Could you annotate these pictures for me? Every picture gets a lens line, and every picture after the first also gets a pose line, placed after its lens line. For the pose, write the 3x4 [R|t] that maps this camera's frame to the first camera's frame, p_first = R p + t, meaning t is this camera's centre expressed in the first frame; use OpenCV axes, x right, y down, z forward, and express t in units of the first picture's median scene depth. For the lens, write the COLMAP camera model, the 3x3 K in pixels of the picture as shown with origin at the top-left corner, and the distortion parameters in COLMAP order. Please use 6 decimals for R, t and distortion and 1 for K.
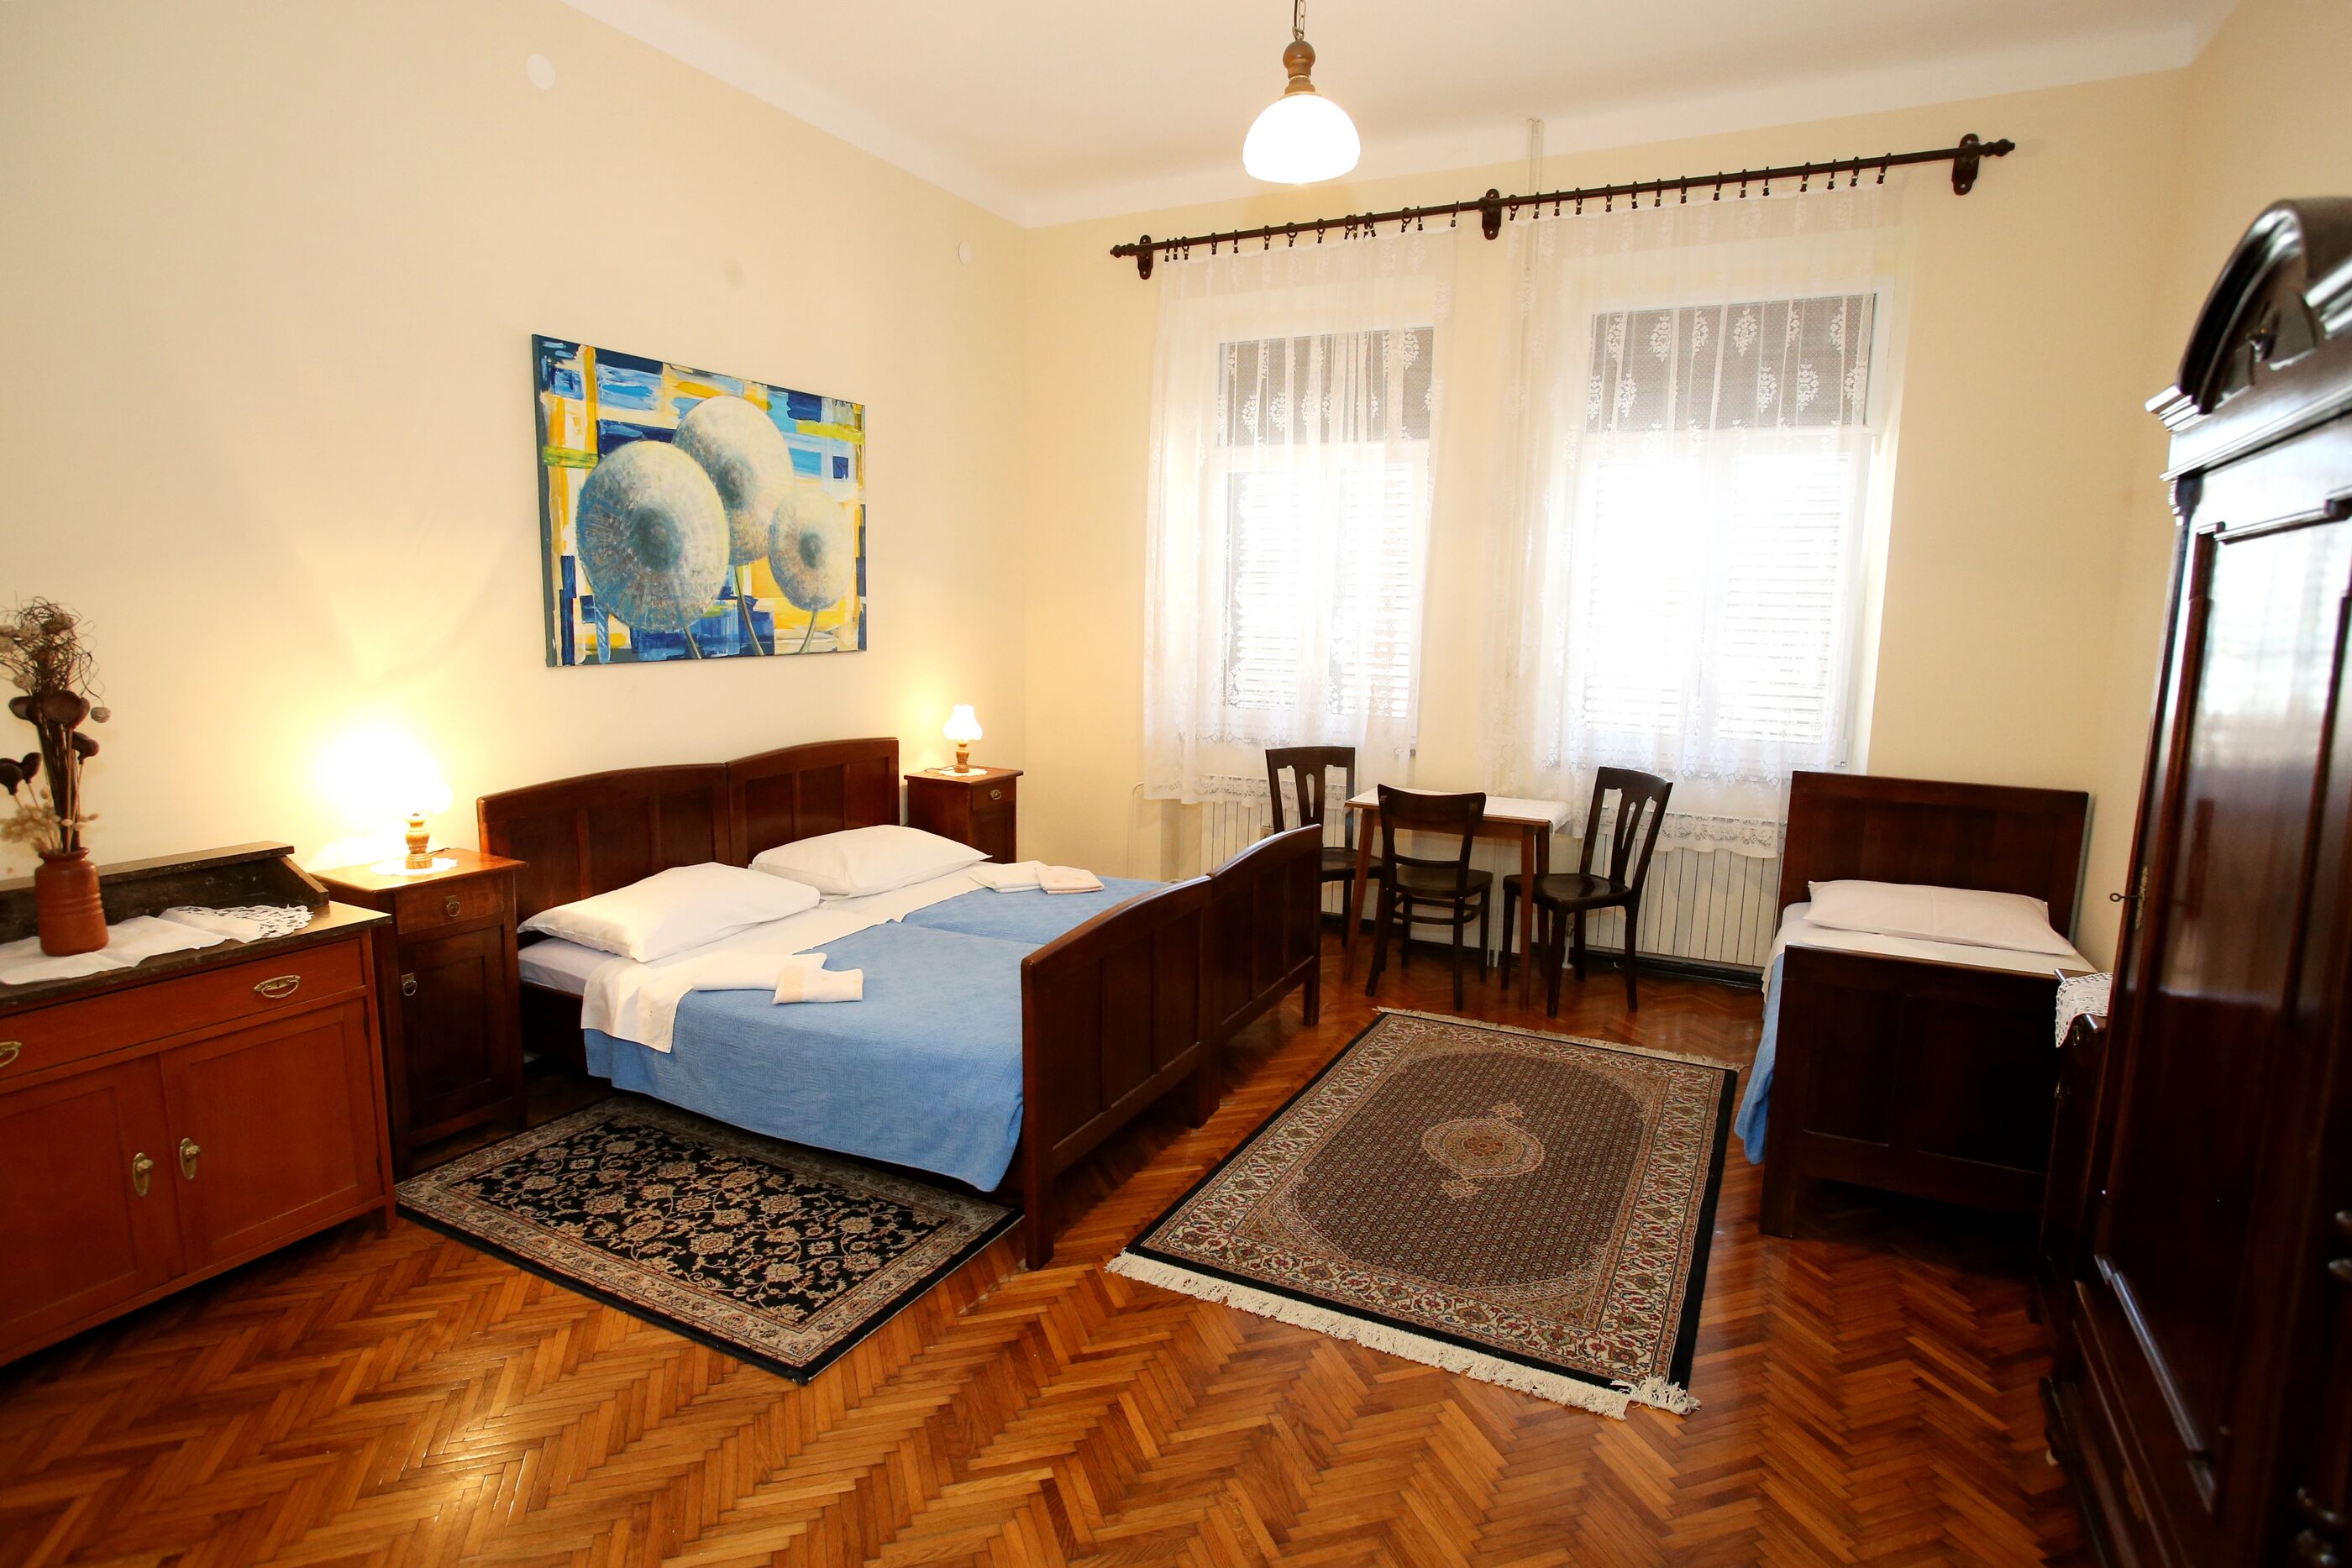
lens RADIAL K [[1219.2, 0, 1159.6], [0, 1219.2, 791.3], [0, 0, 1]] dist [-0.076353, 0.042913]
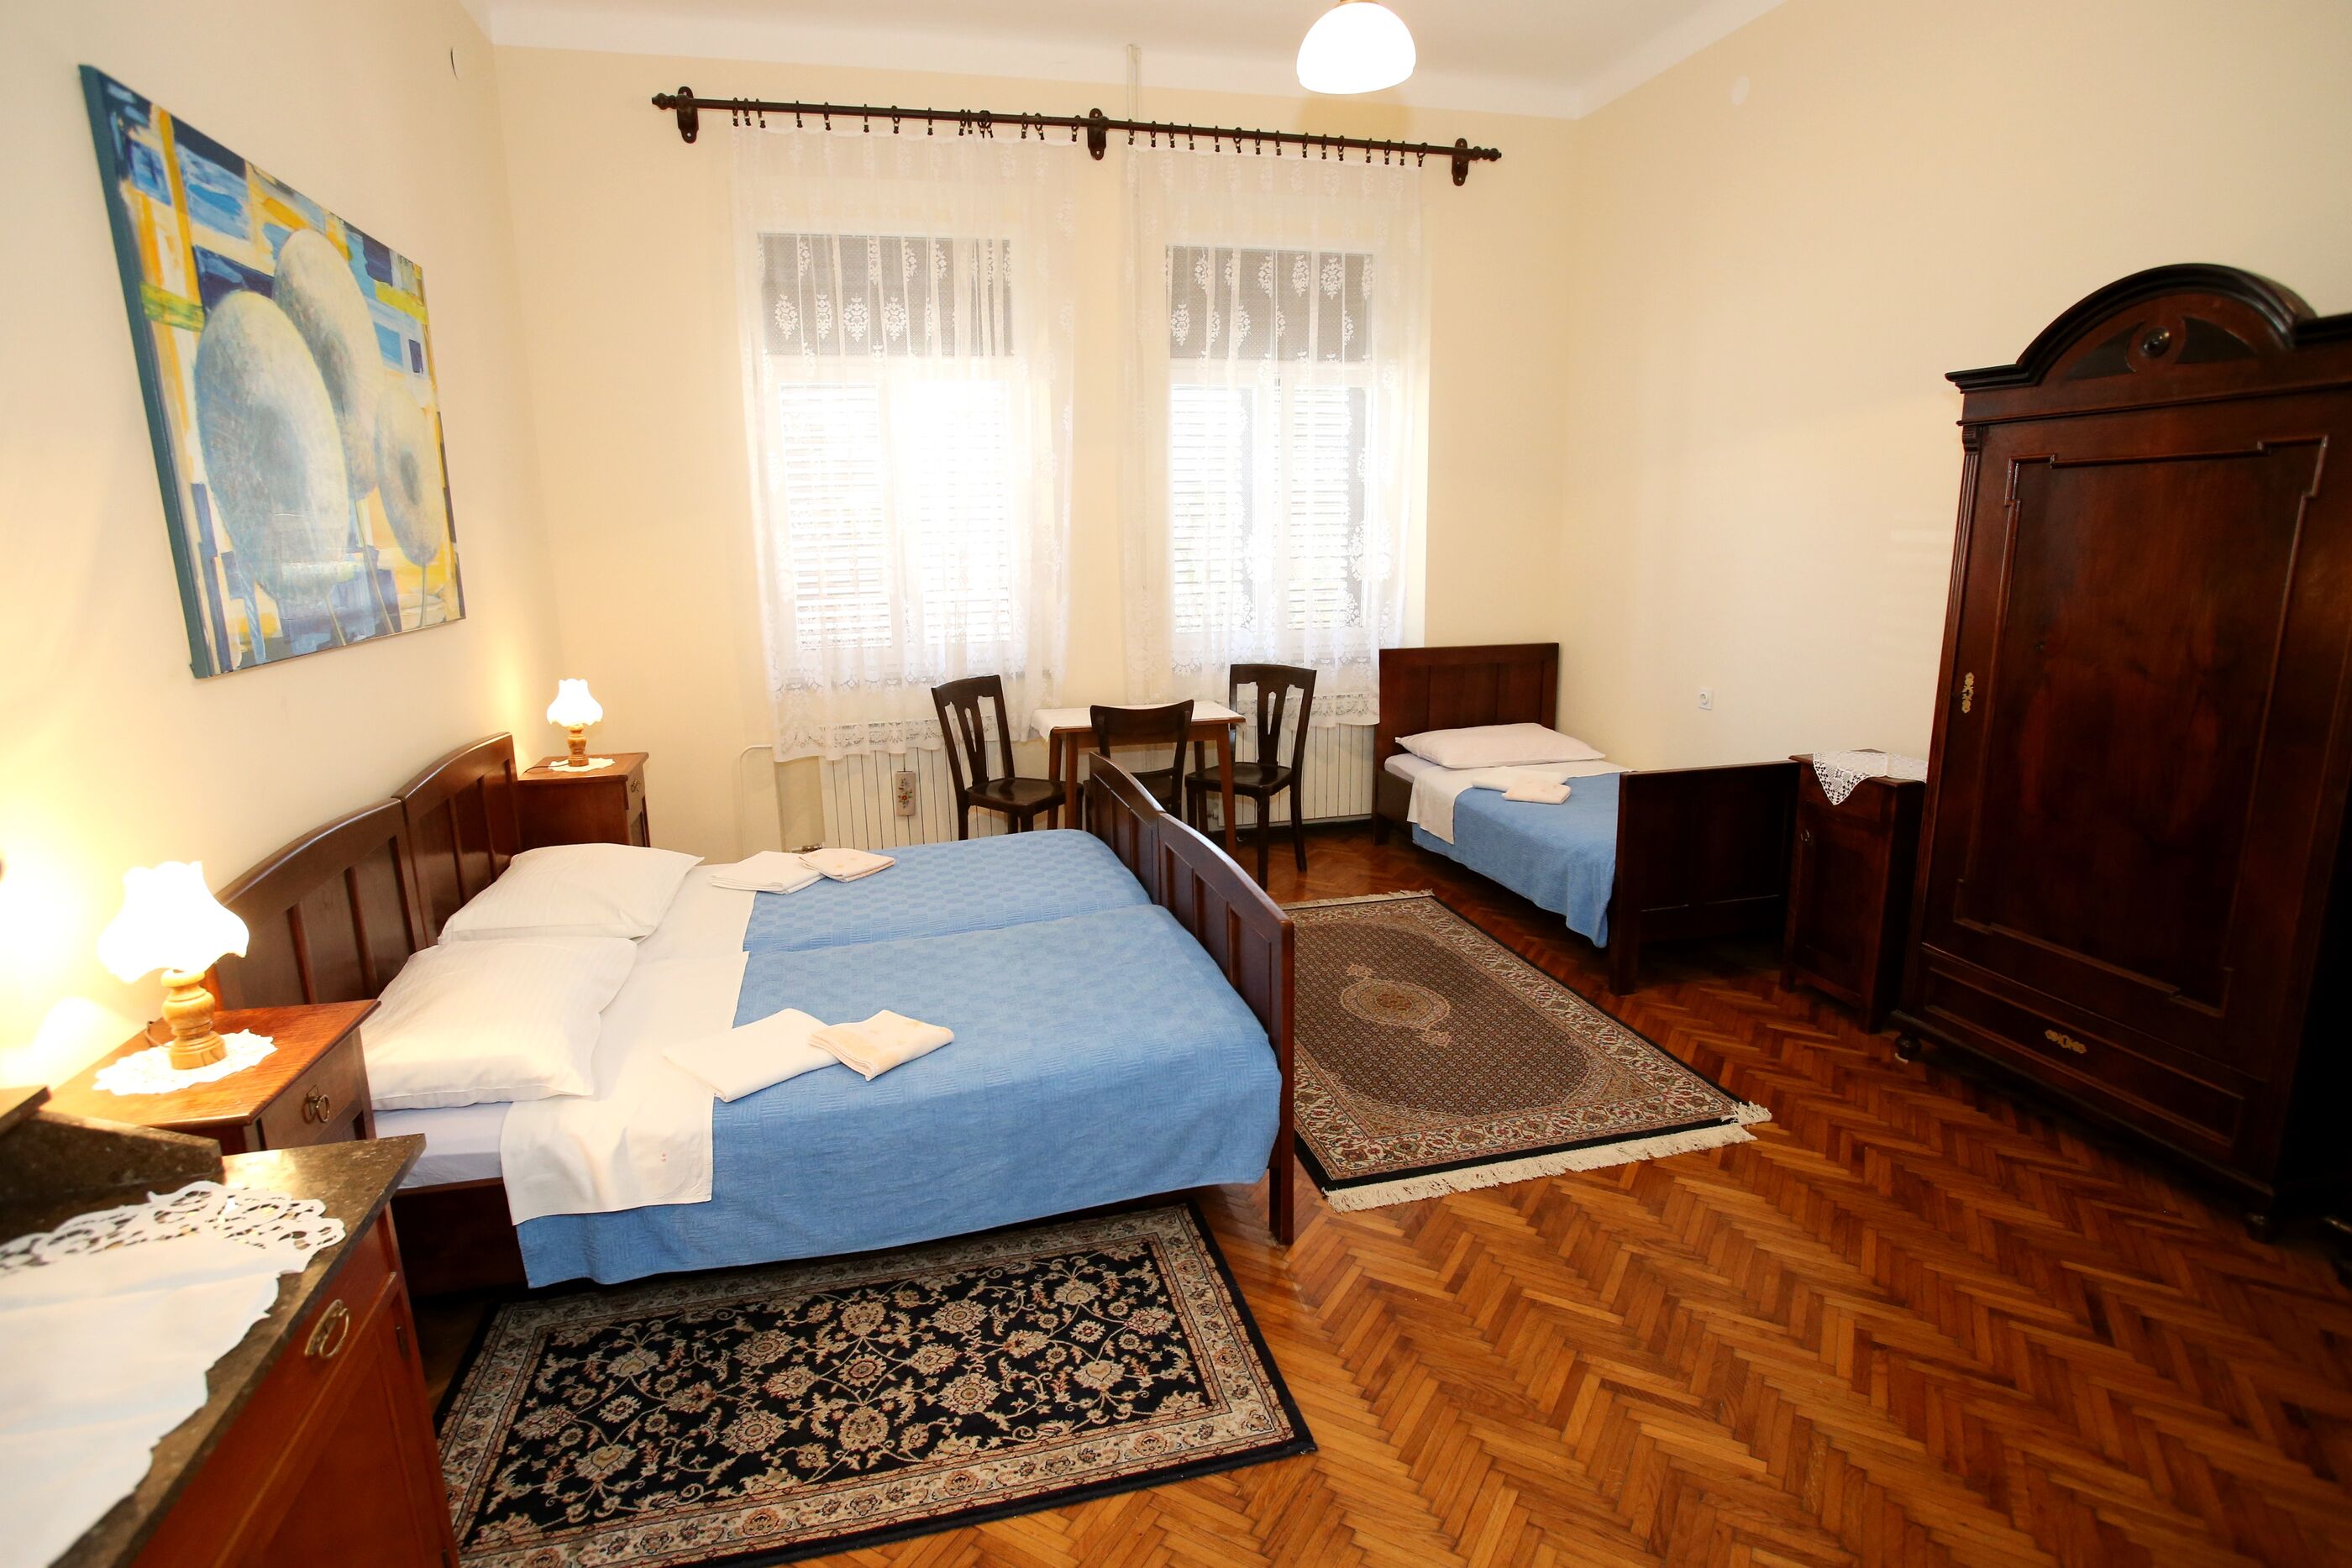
lens RADIAL K [[1190.0, 0, 1163.6], [0, 1190.0, 790.2], [0, 0, 1]] dist [-0.069782, 0.036699]
pose [[0.749841, -0.173733, 0.638401, -0.532158], [0.131451, 0.984792, 0.113601, -0.052899], [-0.648429, -0.001264, 0.761274, 0.273581]]
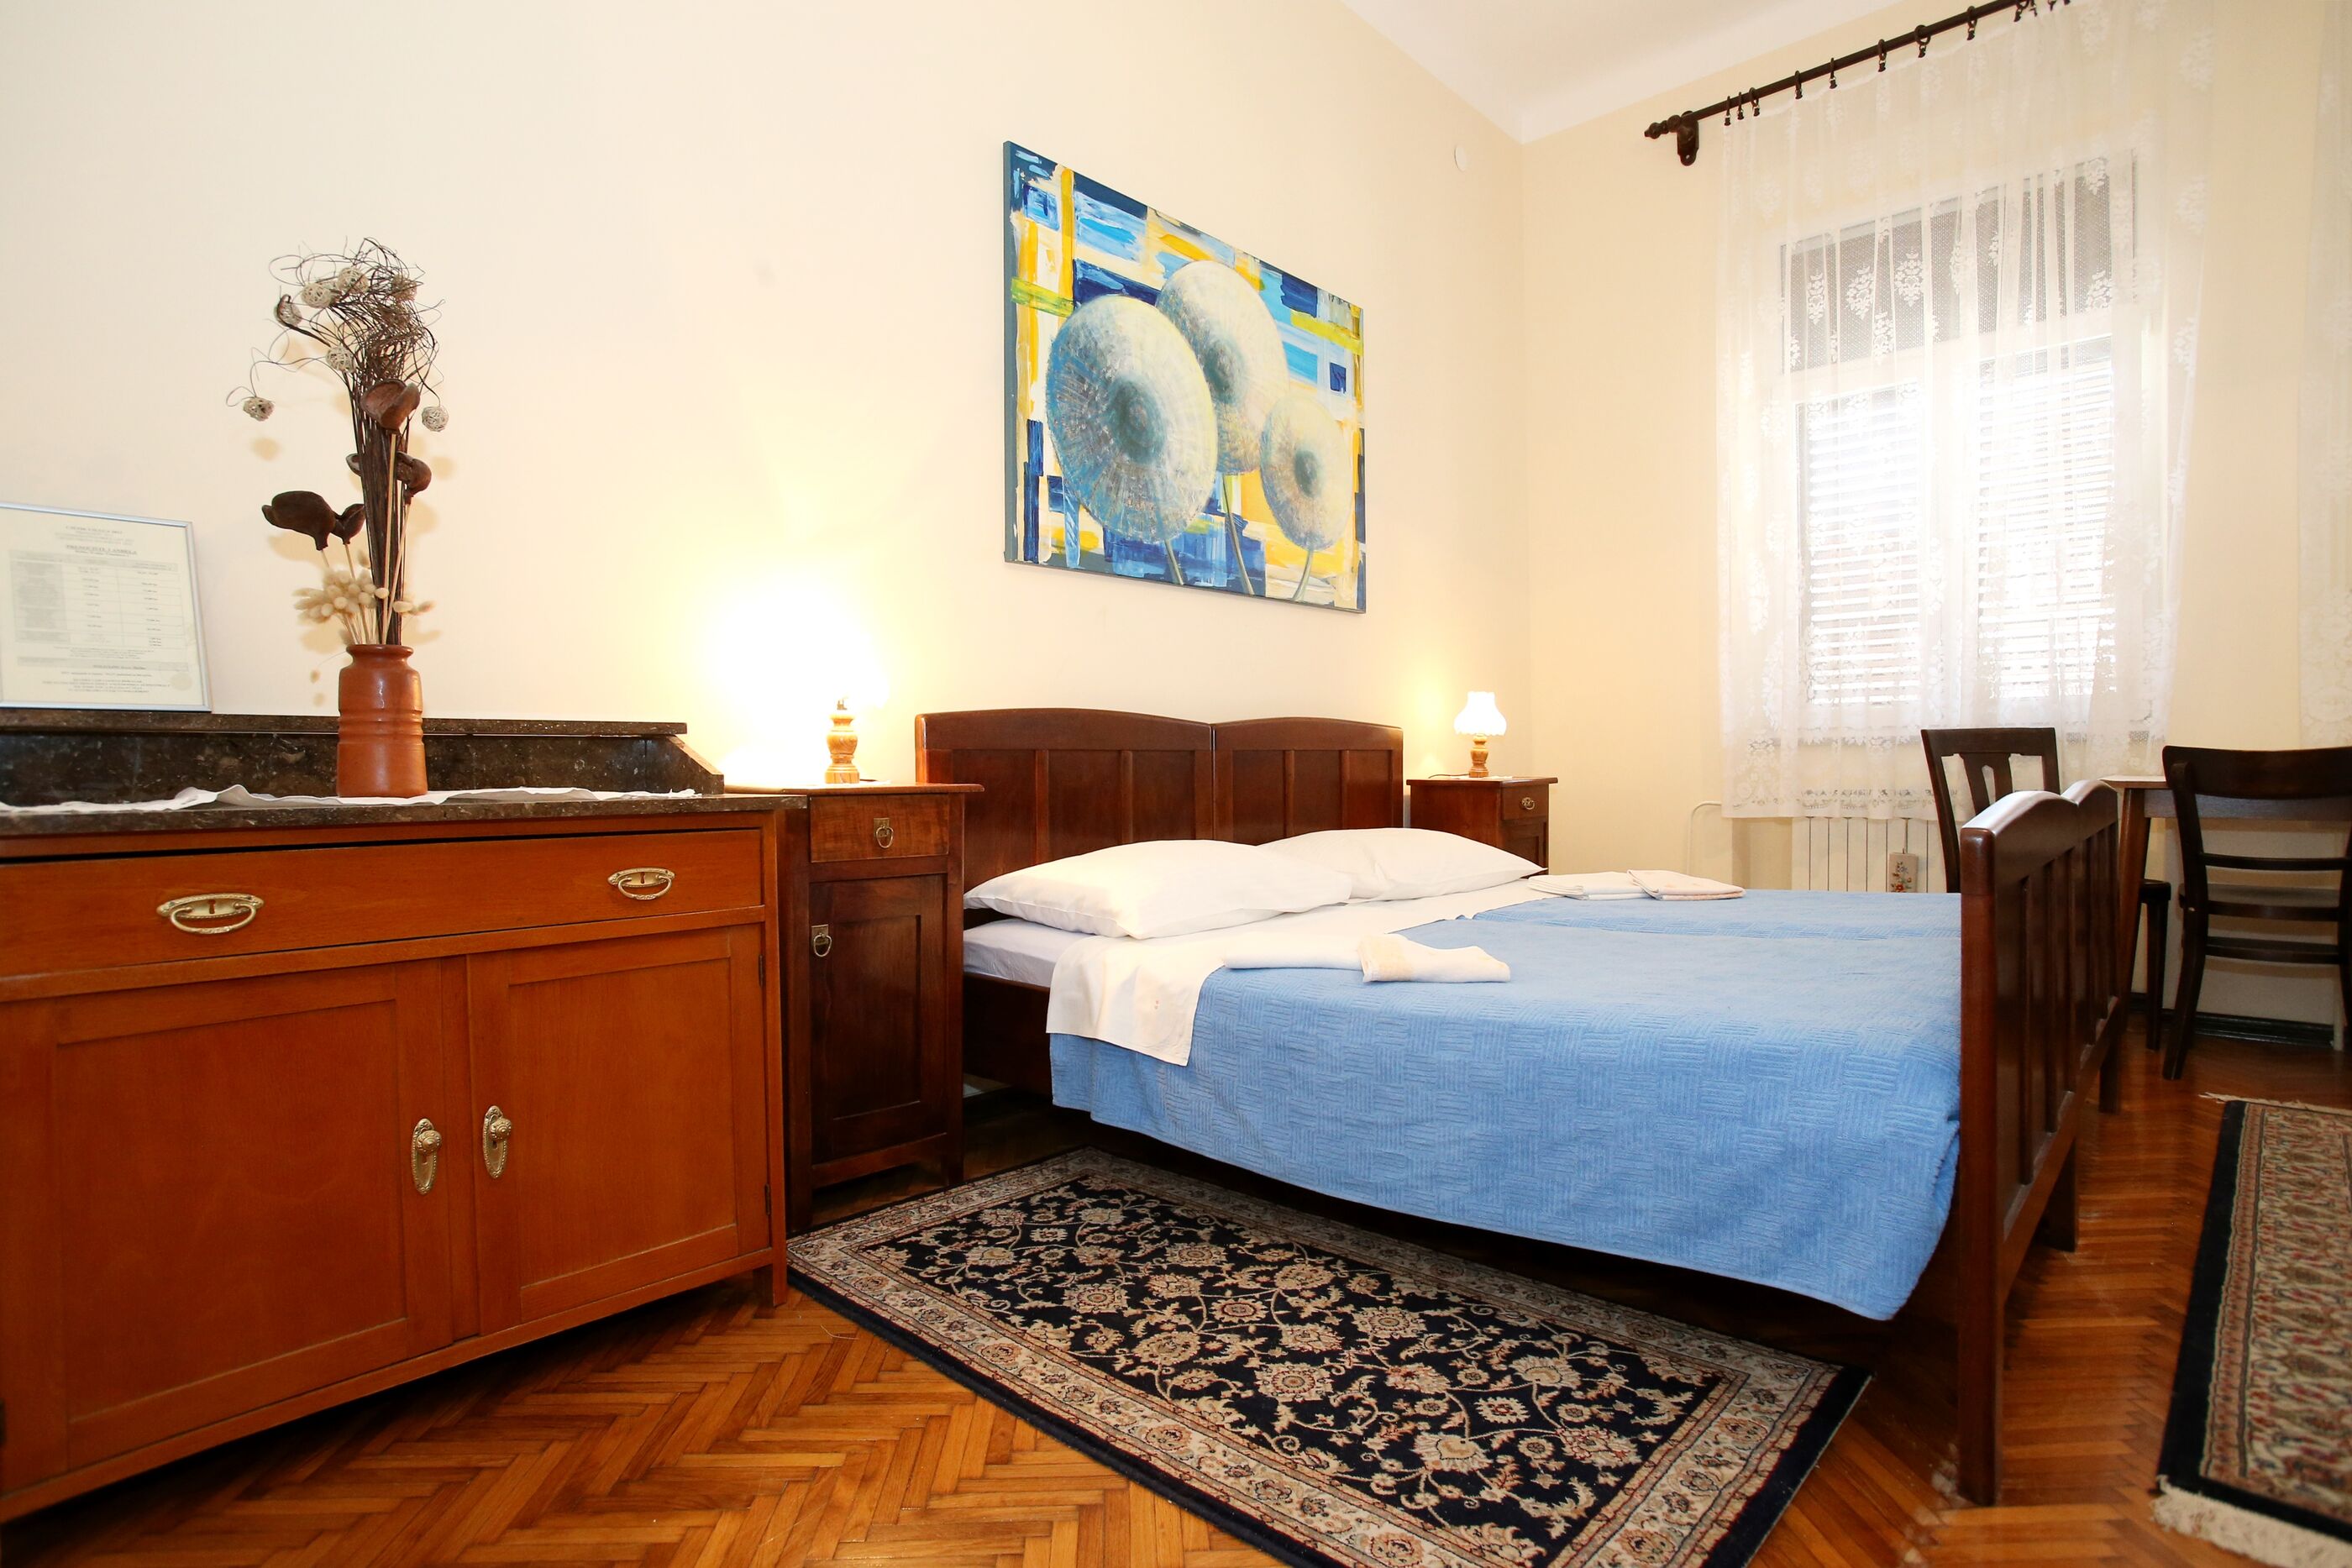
lens RADIAL K [[1202.4, 0, 1158.9], [0, 1202.4, 792.8], [0, 0, 1]] dist [-0.088705, 0.059410]
pose [[0.959975, -0.021249, -0.279280, -0.213010], [-0.015601, 0.991513, -0.129065, 0.138139], [0.279652, 0.128256, 0.951496, 0.330931]]
